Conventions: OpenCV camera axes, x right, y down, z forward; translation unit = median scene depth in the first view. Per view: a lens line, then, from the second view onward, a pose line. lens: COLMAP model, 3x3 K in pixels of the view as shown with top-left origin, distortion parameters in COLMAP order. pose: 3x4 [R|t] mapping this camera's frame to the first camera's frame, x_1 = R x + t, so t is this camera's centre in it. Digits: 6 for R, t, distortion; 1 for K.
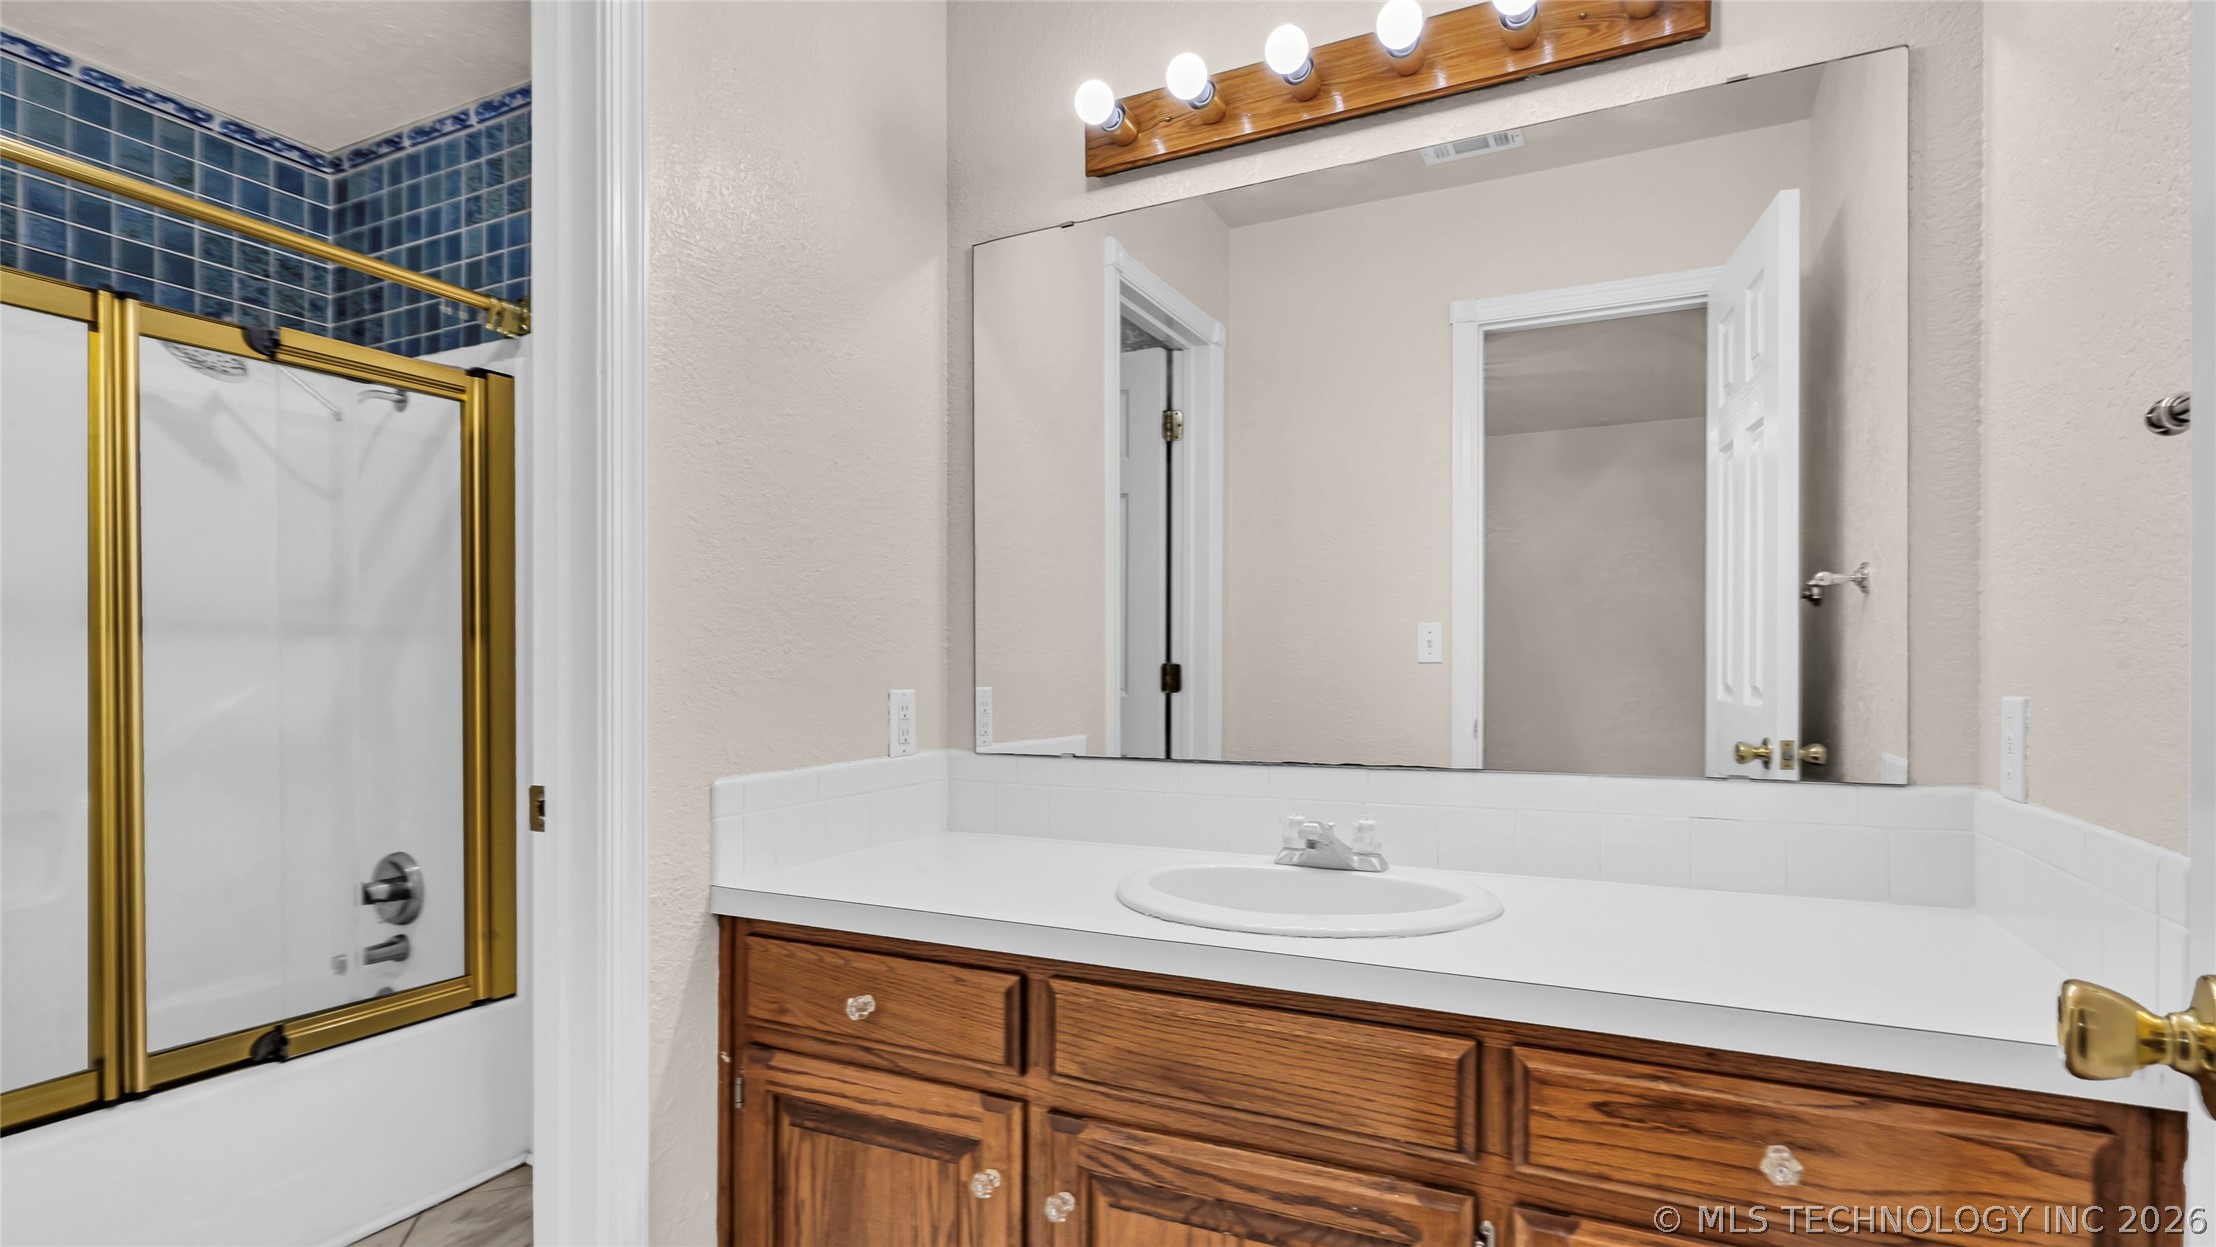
lens RADIAL K [[1032.8, 0, 1112.6], [0, 1032.8, 686.0], [0, 0, 1]] dist [0.047349, 0.000060]
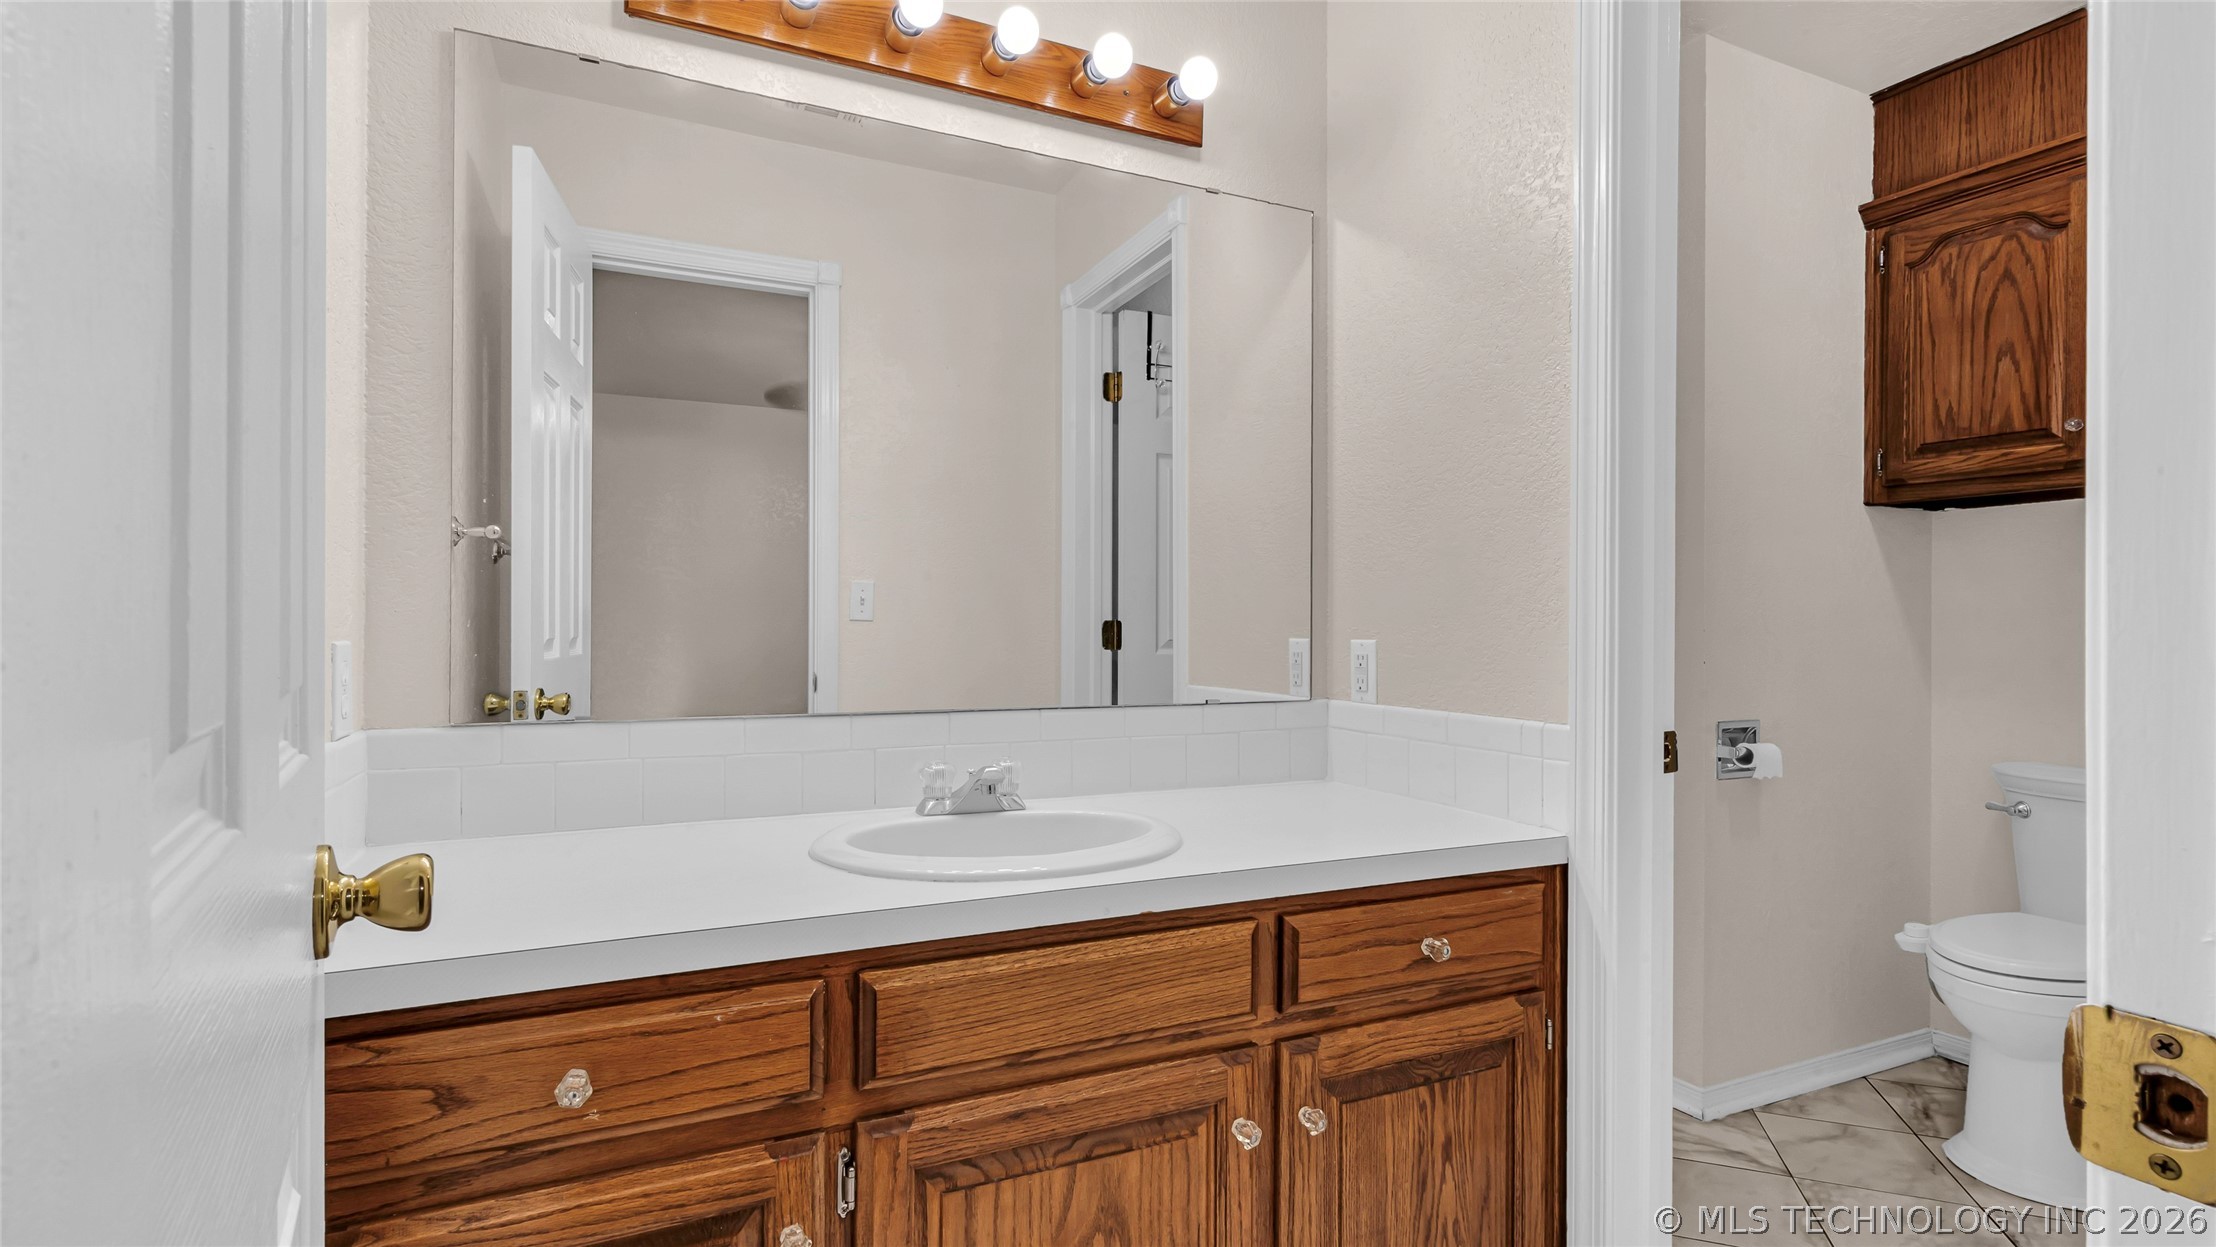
lens RADIAL K [[1052.6, 0, 1102.6], [0, 1052.6, 612.9], [0, 0, 1]] dist [-0.002340, -0.000439]
pose [[0.632103, 0.012706, 0.774780, -0.614730], [0.000133, 0.999864, -0.016505, -0.003142], [-0.774884, 0.010536, 0.632015, 0.287743]]
